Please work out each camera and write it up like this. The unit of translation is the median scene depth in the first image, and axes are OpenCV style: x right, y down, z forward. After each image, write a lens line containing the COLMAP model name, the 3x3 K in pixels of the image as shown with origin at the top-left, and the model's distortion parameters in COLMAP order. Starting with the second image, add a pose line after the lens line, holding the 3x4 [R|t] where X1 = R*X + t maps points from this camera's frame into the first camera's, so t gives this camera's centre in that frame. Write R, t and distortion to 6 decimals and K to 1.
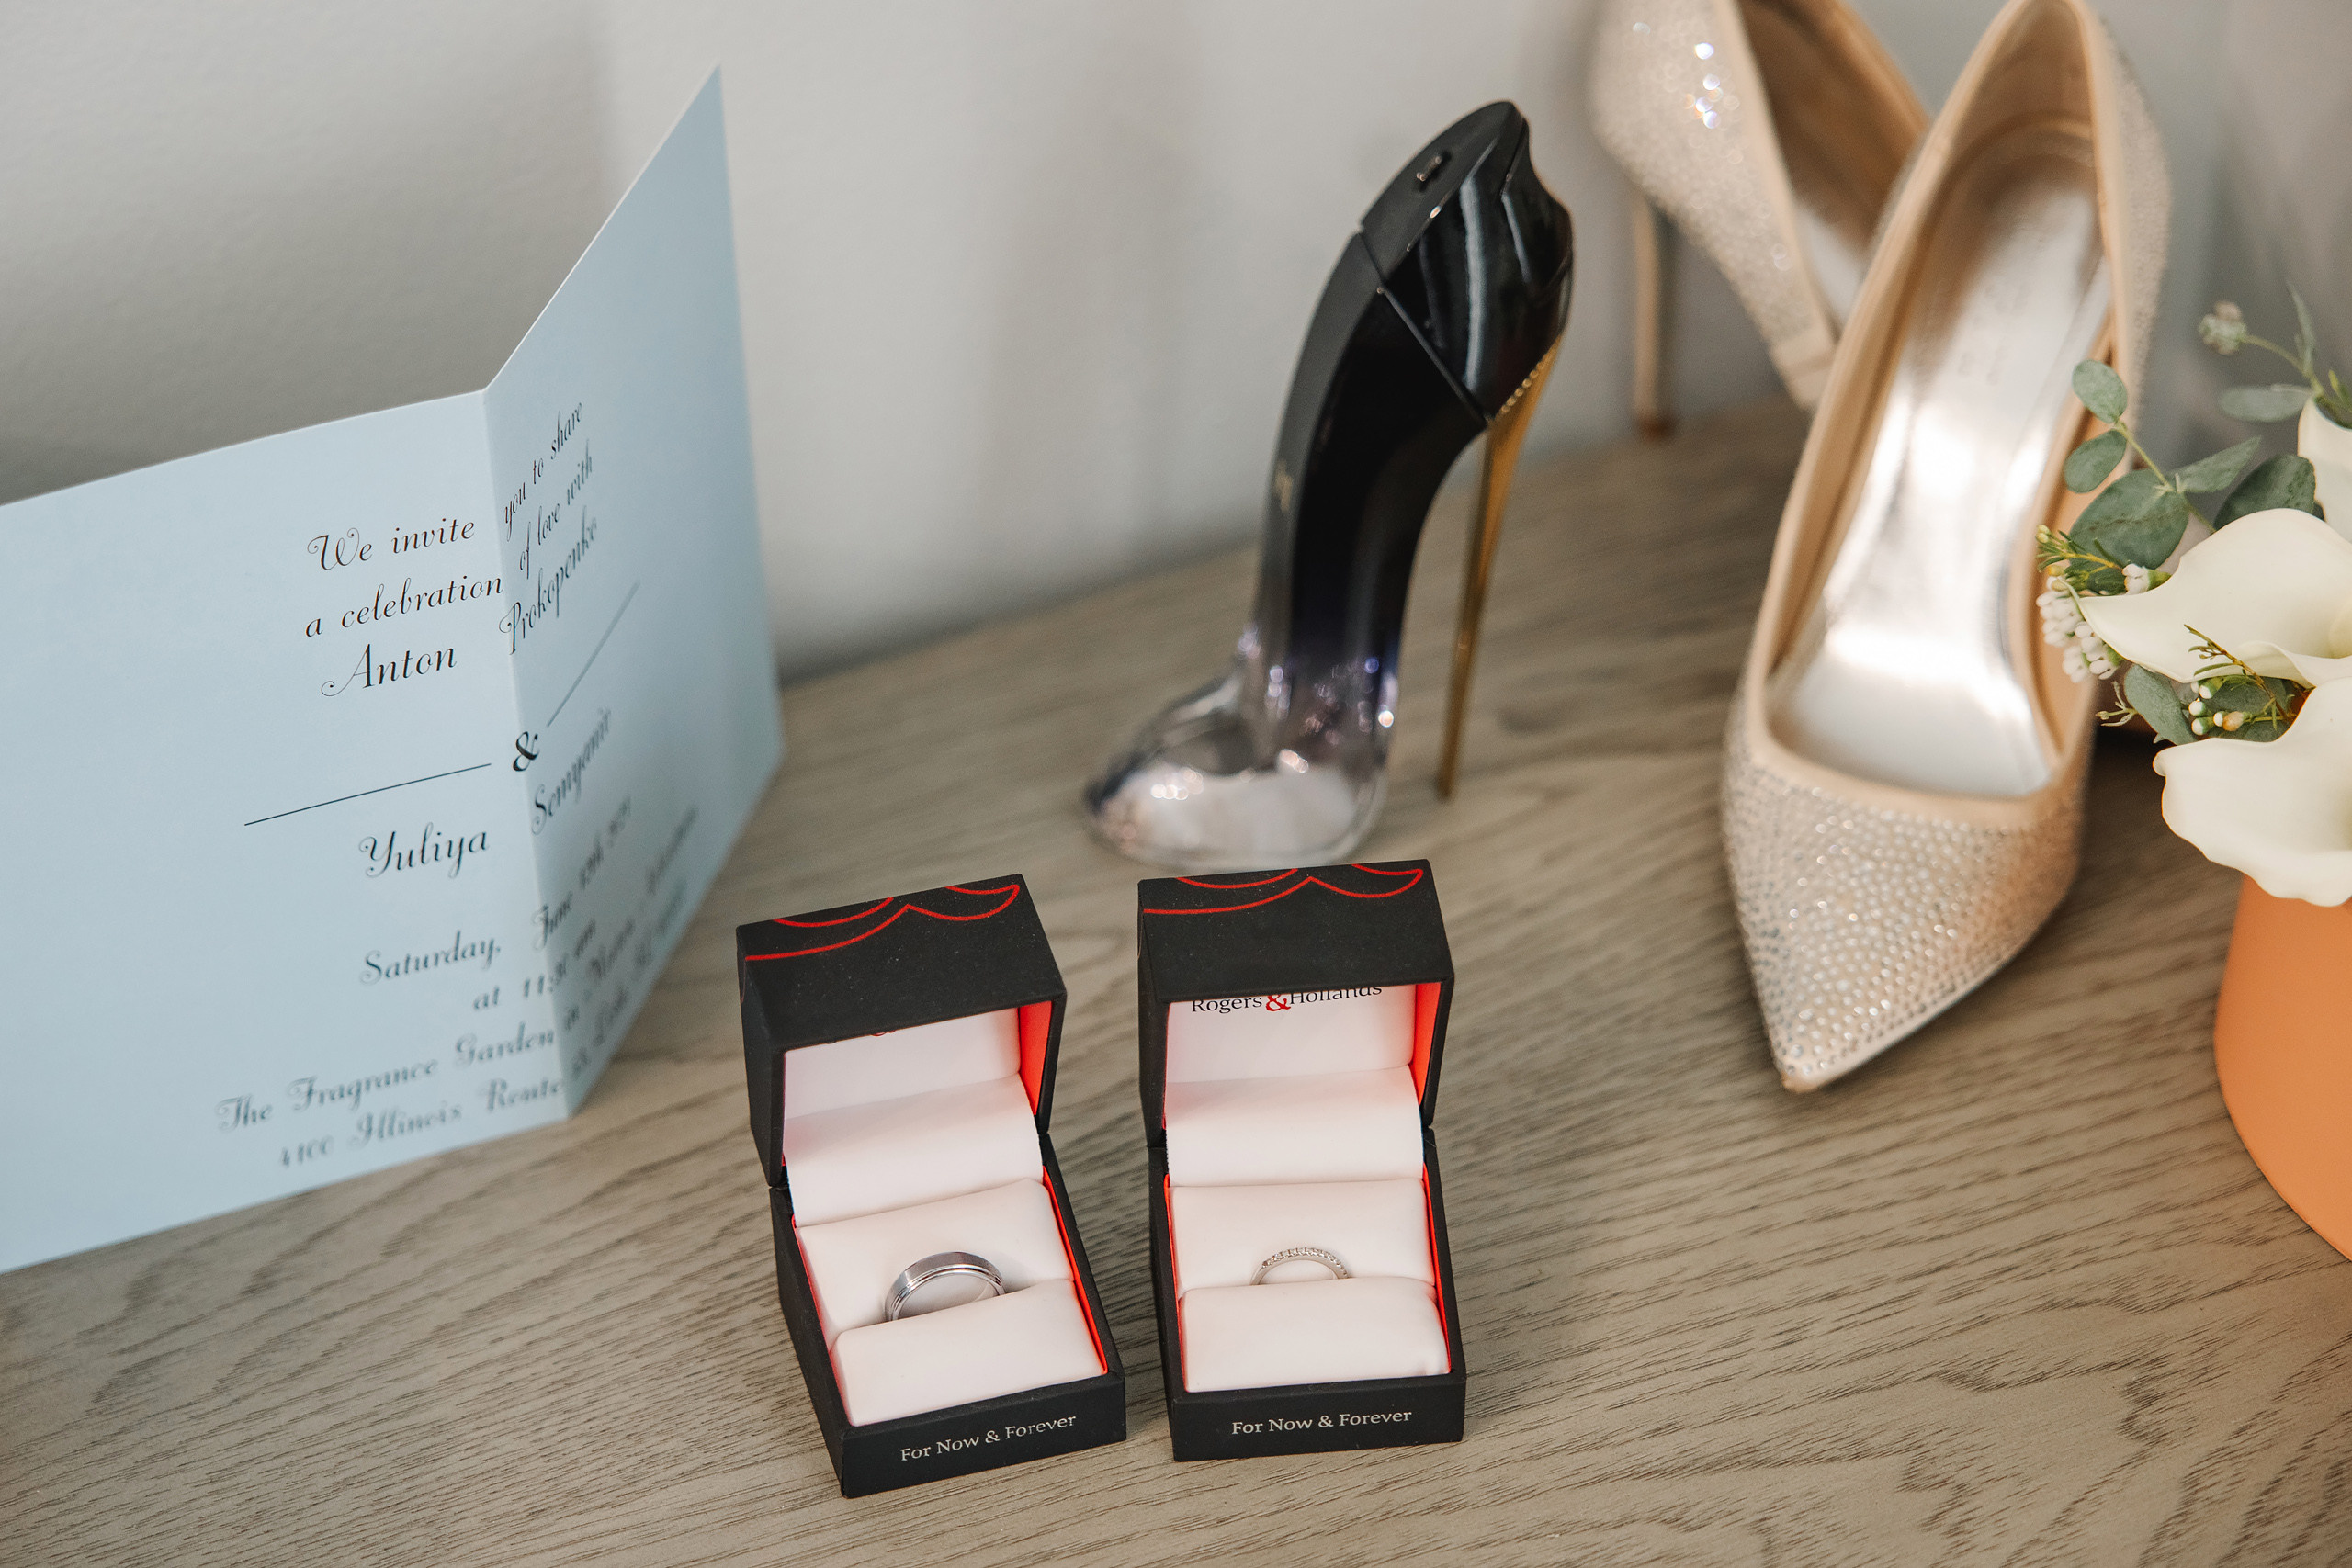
lens RADIAL K [[4315.6, 0, 1176.0], [0, 4315.6, 784.0], [0, 0, 1]] dist [-0.439043, 0.206514]
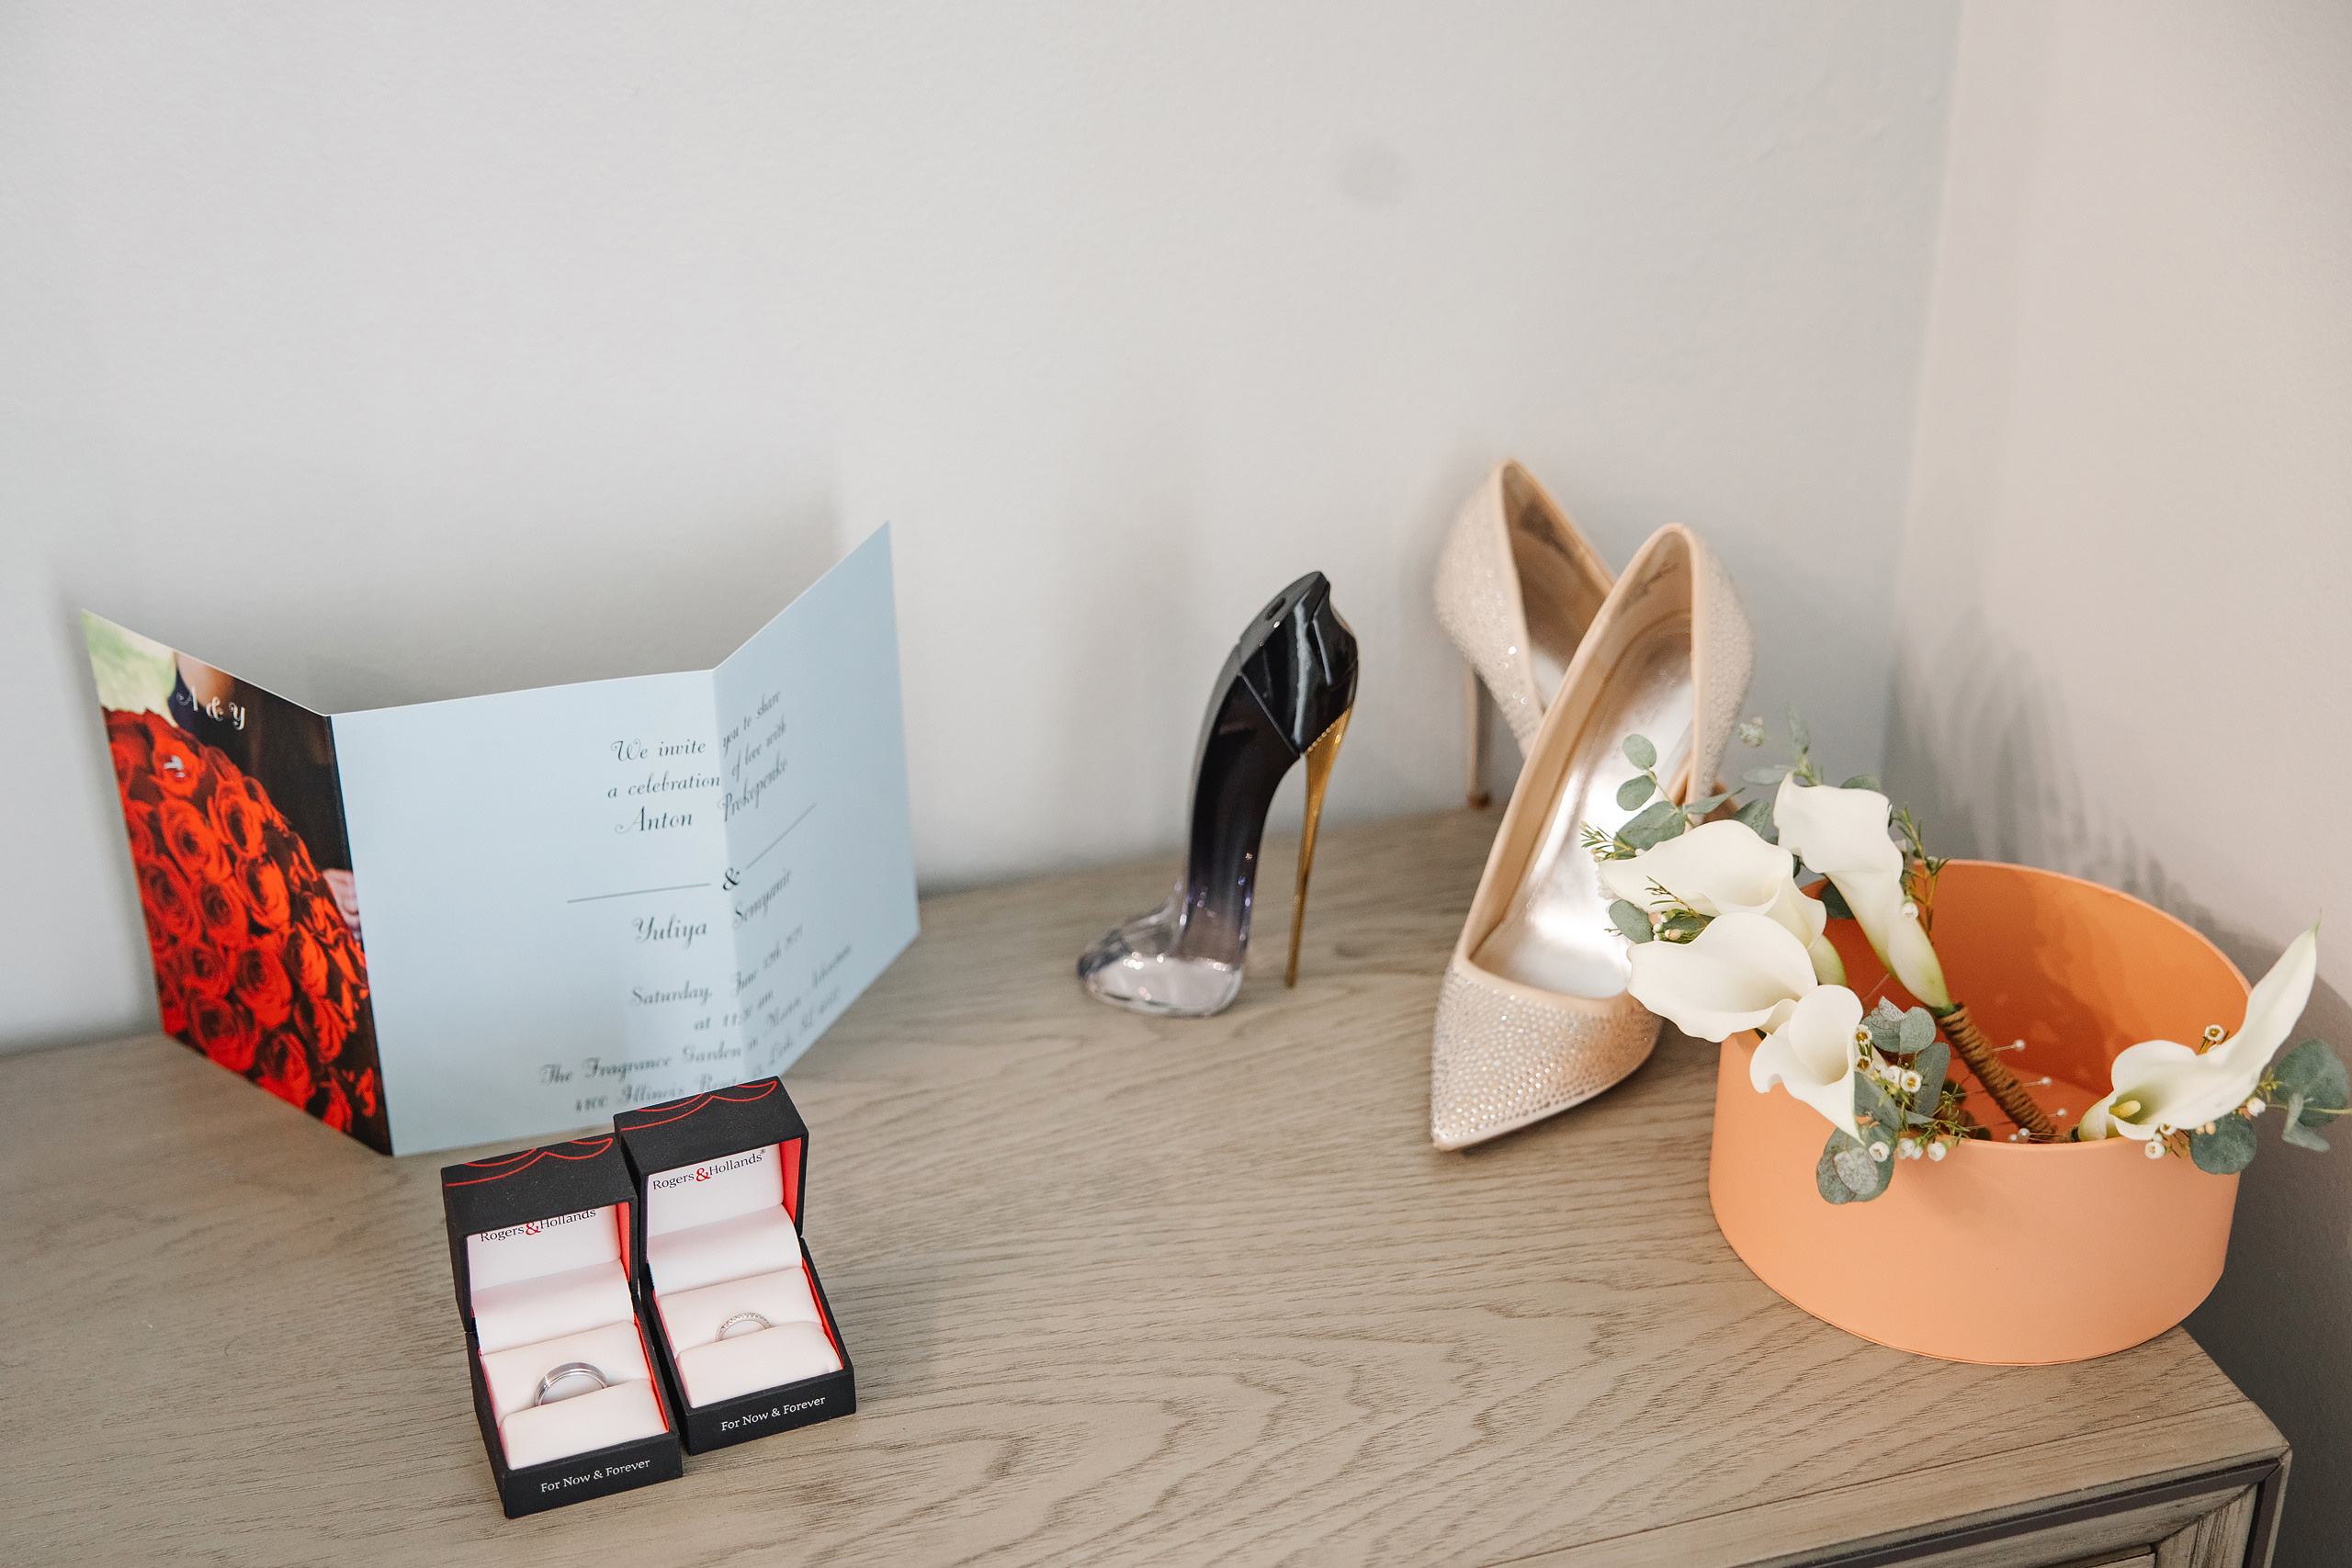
lens RADIAL K [[3374.1, 0, 1176.1], [0, 3374.1, 849.3], [0, 0, 1]] dist [-0.001371, -0.002571]
pose [[0.987654, 0.080562, -0.134345, 0.219686], [-0.096632, 0.988332, -0.117736, 0.126454], [0.123292, 0.129264, 0.983915, -0.376815]]
